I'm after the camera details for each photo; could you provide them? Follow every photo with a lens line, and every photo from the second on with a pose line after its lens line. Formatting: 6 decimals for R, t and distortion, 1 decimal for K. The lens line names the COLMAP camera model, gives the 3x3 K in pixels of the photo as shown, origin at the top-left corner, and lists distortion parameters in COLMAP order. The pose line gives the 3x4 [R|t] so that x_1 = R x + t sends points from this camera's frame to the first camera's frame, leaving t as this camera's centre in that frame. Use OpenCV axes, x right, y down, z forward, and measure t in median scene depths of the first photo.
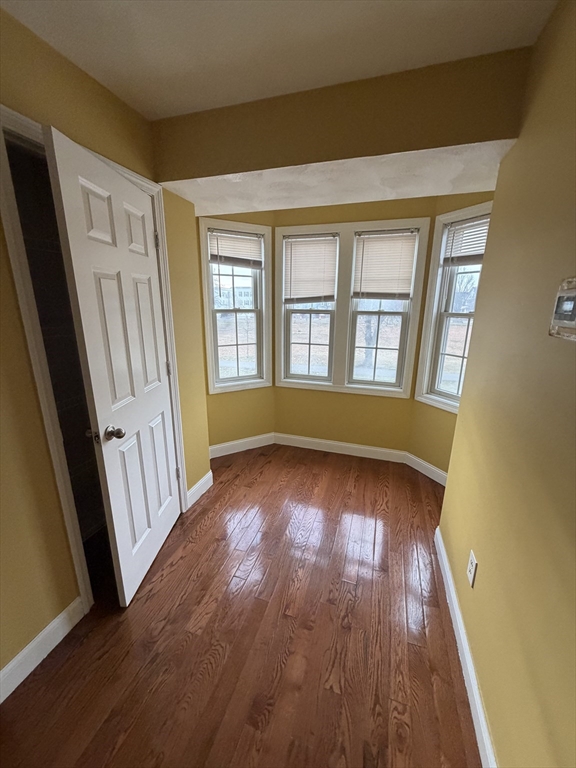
lens RADIAL K [[305.8, 0, 285.1], [0, 305.8, 383.6], [0, 0, 1]] dist [-0.004368, 0.001015]
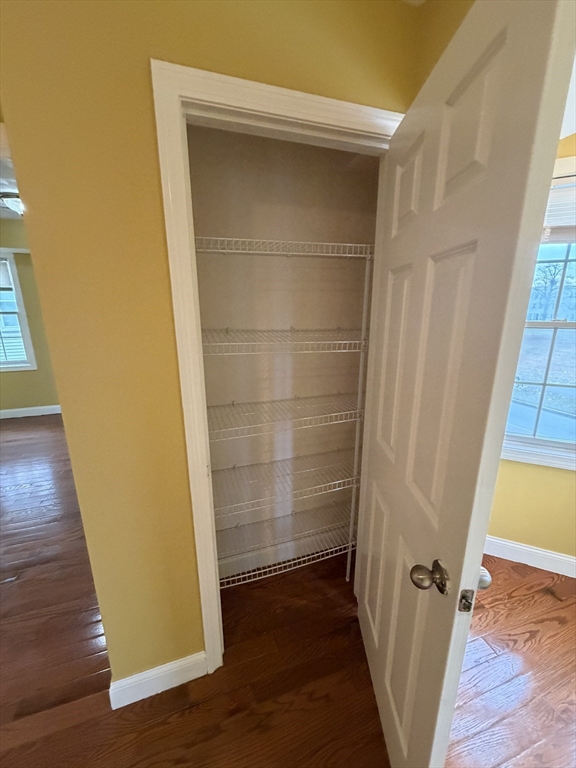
lens RADIAL K [[305.8, 0, 287.5], [0, 305.8, 383.3], [0, 0, 1]] dist [-0.004368, 0.001015]
pose [[0.597451, 0.178882, -0.781699, 0.002284], [-0.198854, 0.977404, 0.071683, -0.081617], [0.776859, 0.112617, 0.619522, 0.302873]]
